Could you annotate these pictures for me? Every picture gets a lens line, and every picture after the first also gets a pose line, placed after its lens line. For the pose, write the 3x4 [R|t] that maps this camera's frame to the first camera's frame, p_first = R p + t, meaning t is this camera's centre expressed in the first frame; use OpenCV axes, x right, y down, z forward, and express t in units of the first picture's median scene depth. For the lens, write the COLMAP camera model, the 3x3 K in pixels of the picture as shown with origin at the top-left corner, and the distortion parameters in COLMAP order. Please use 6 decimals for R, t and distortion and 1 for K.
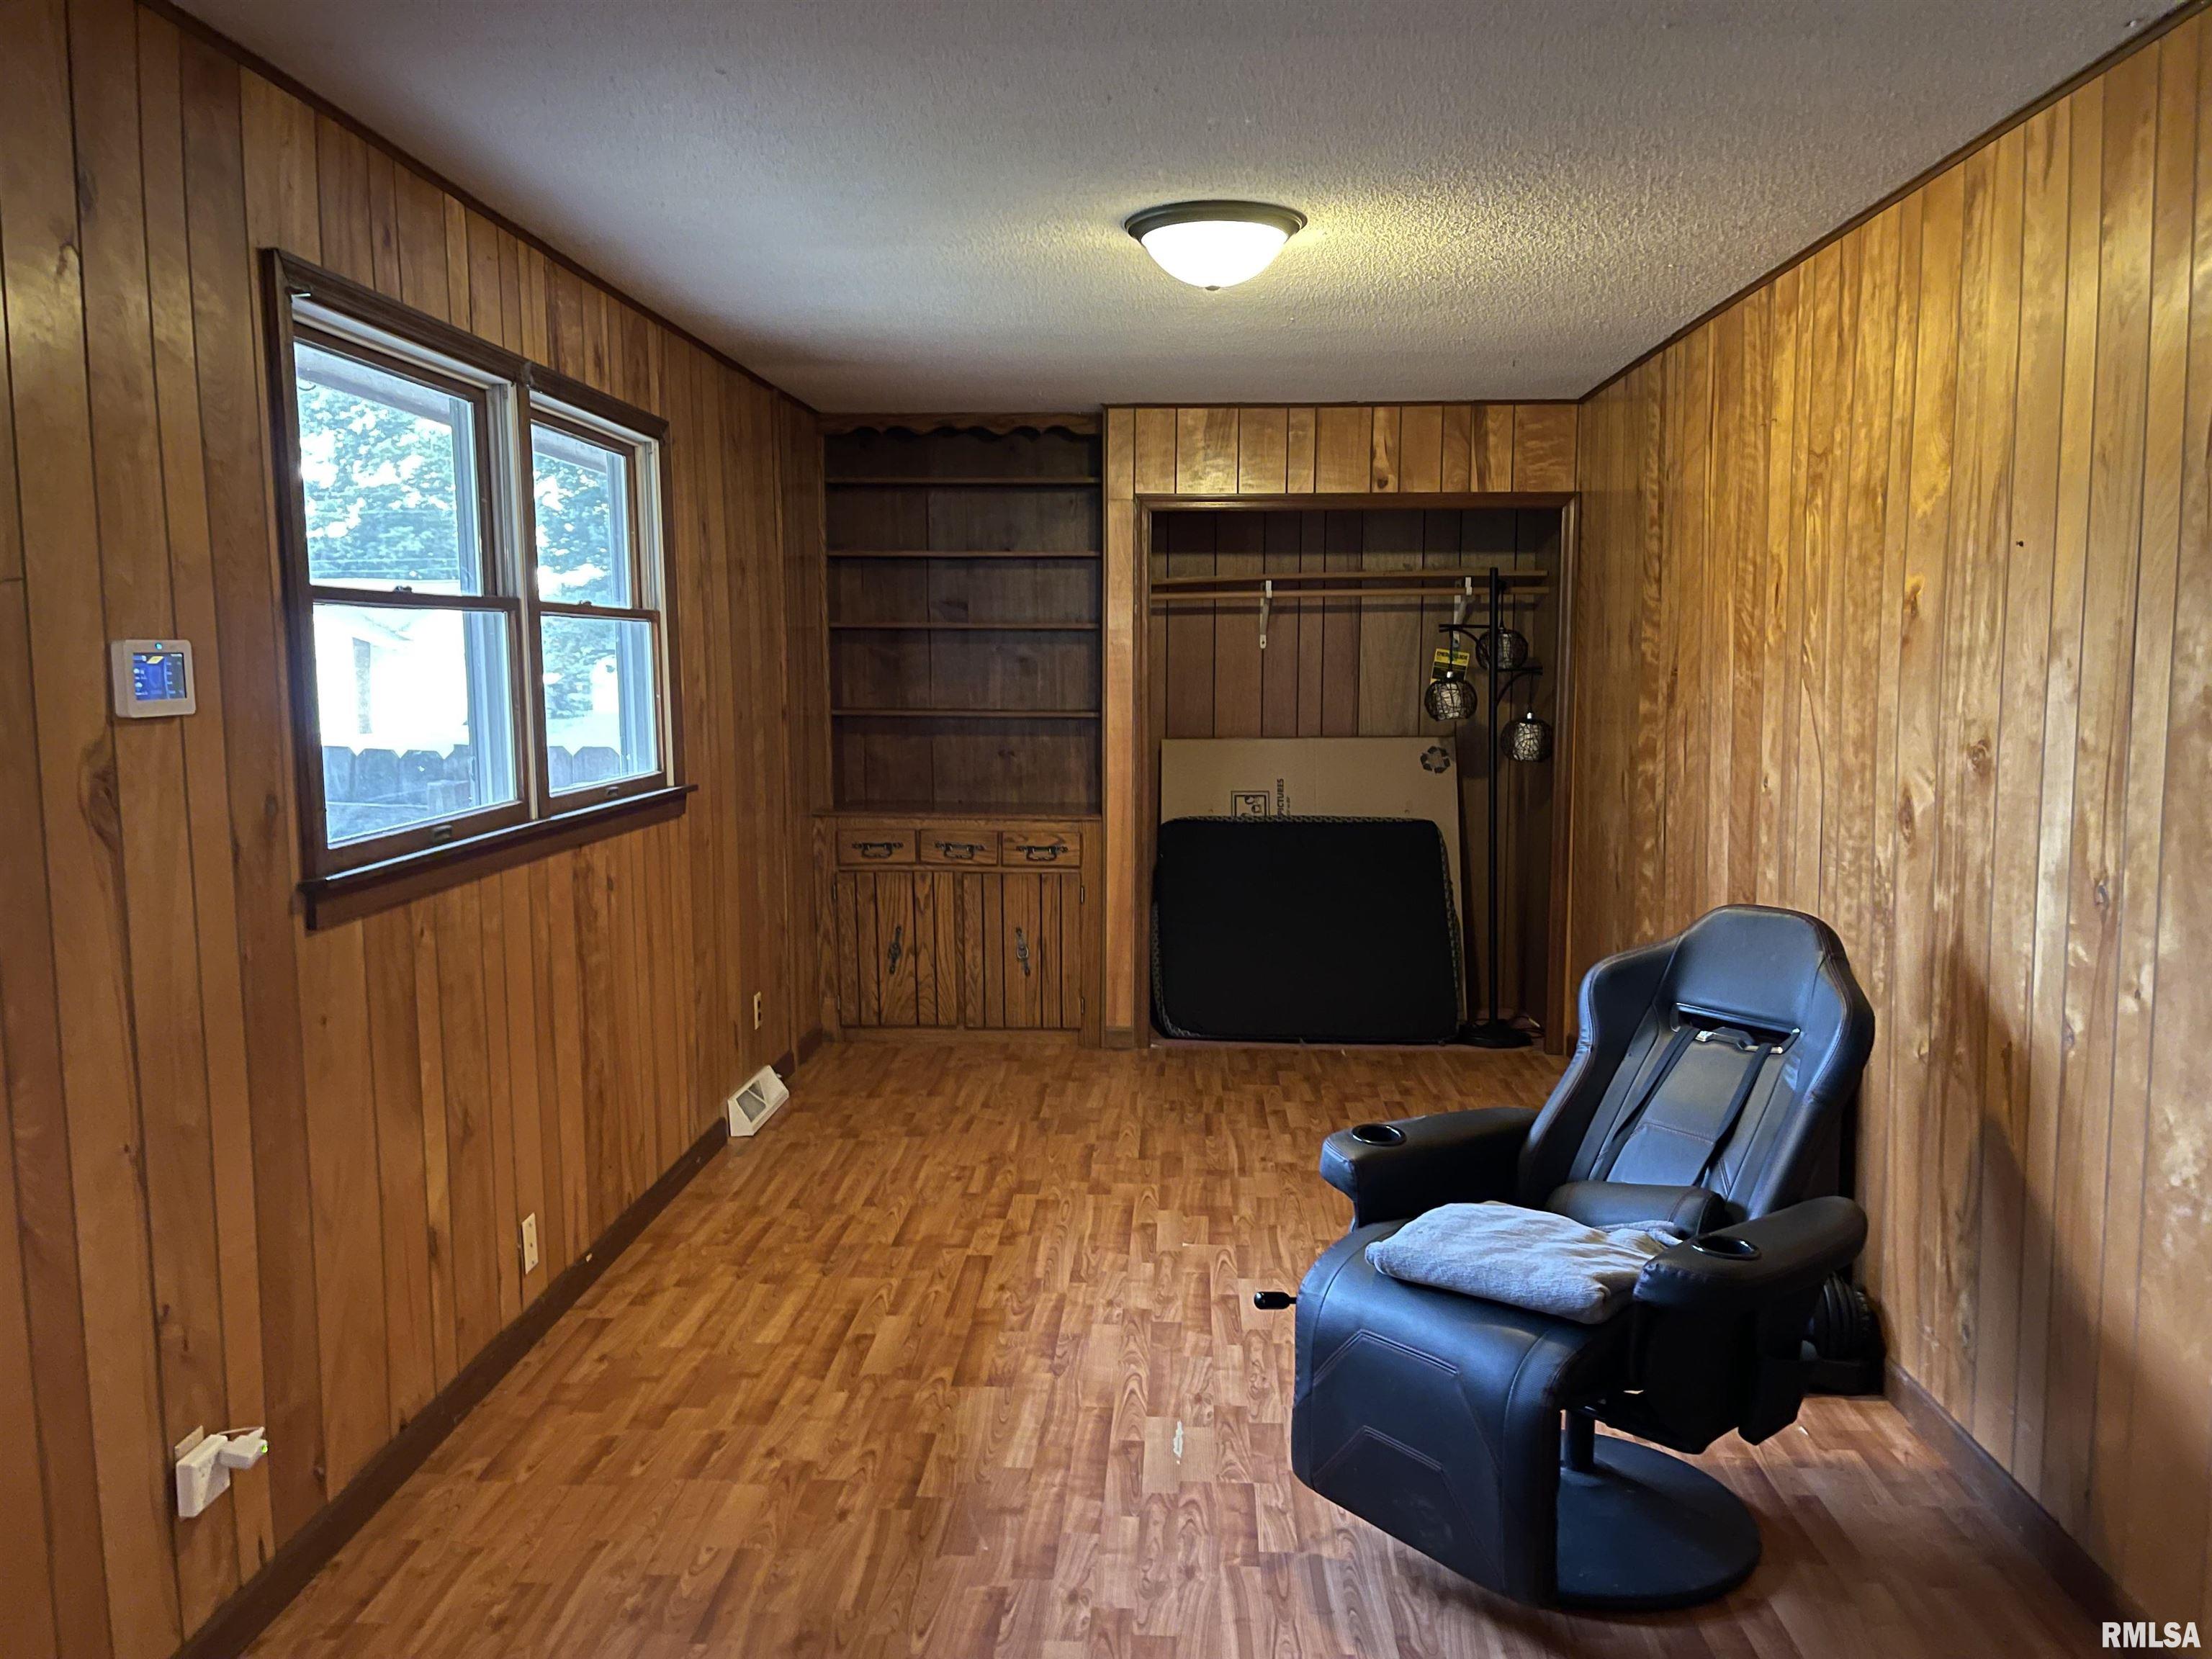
lens RADIAL K [[1666.7, 0, 1106.0], [0, 1666.7, 829.5], [0, 0, 1]] dist [0.053603, -0.068444]
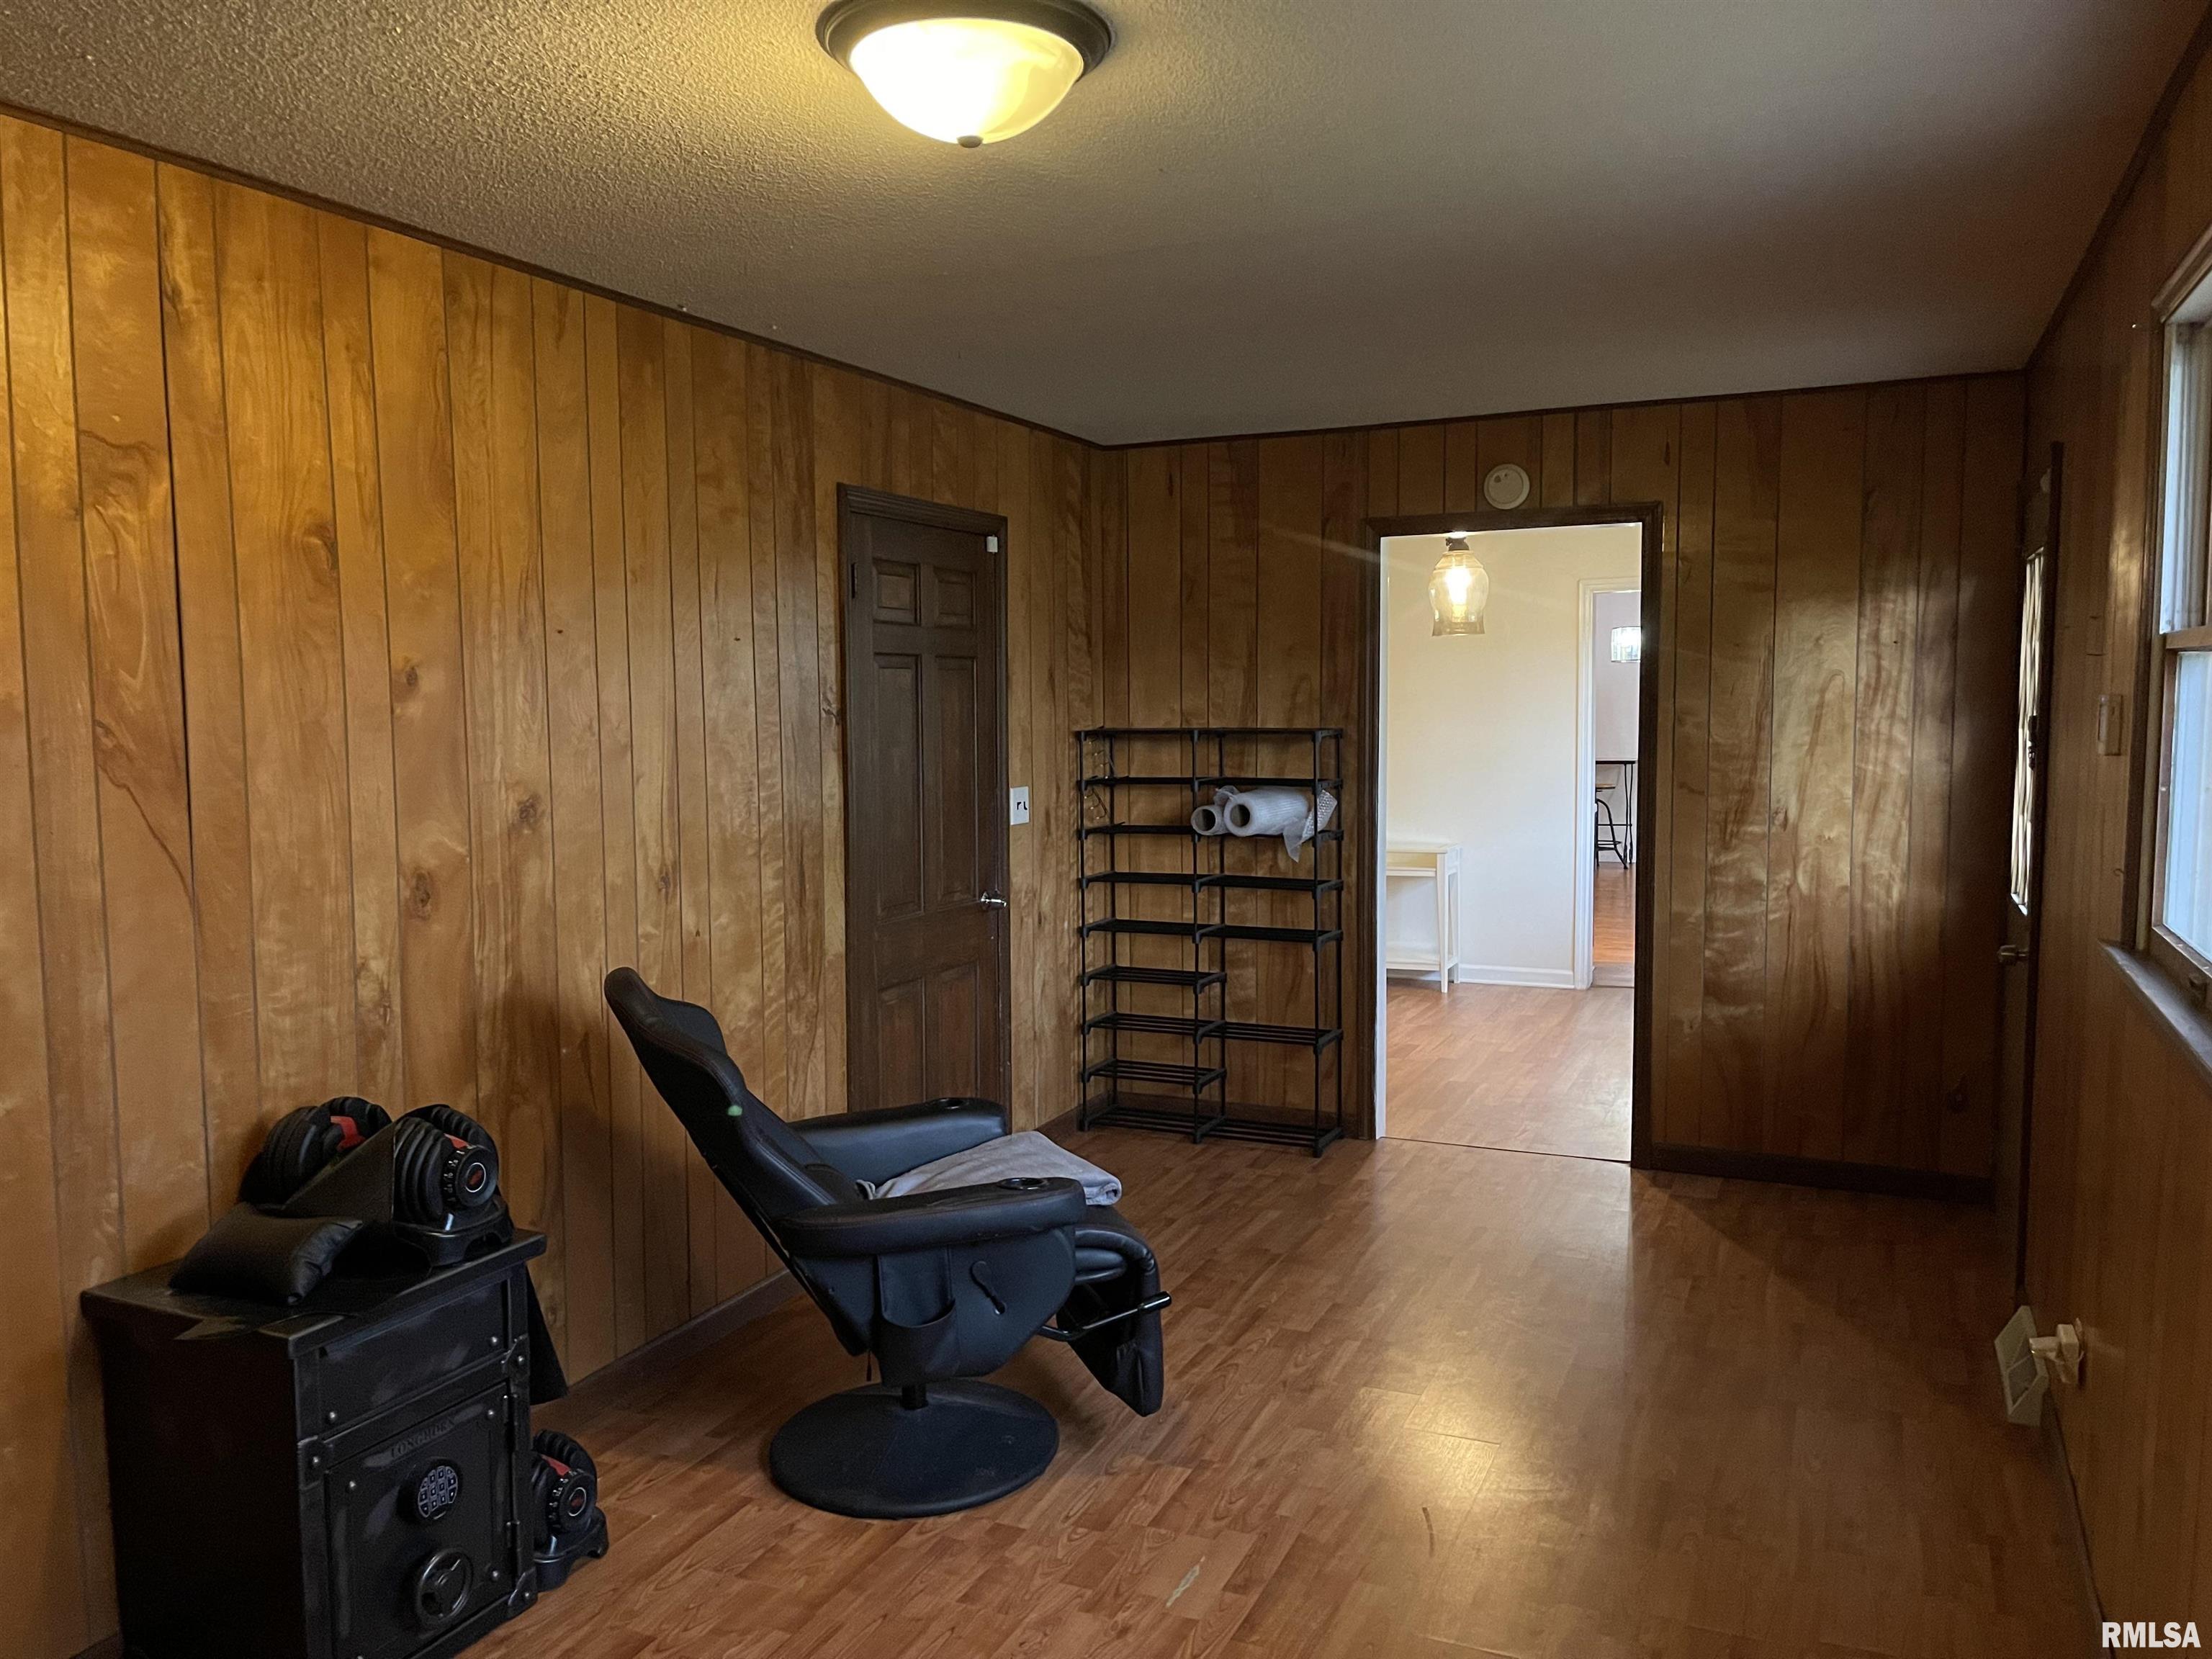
lens RADIAL K [[1666.7, 0, 1106.0], [0, 1666.7, 829.5], [0, 0, 1]] dist [0.053603, -0.068444]
pose [[-0.932704, -0.015998, 0.360289, -0.251147], [0.050796, 0.983229, 0.175156, -0.208080], [-0.357049, 0.181670, -0.916249, 1.877087]]
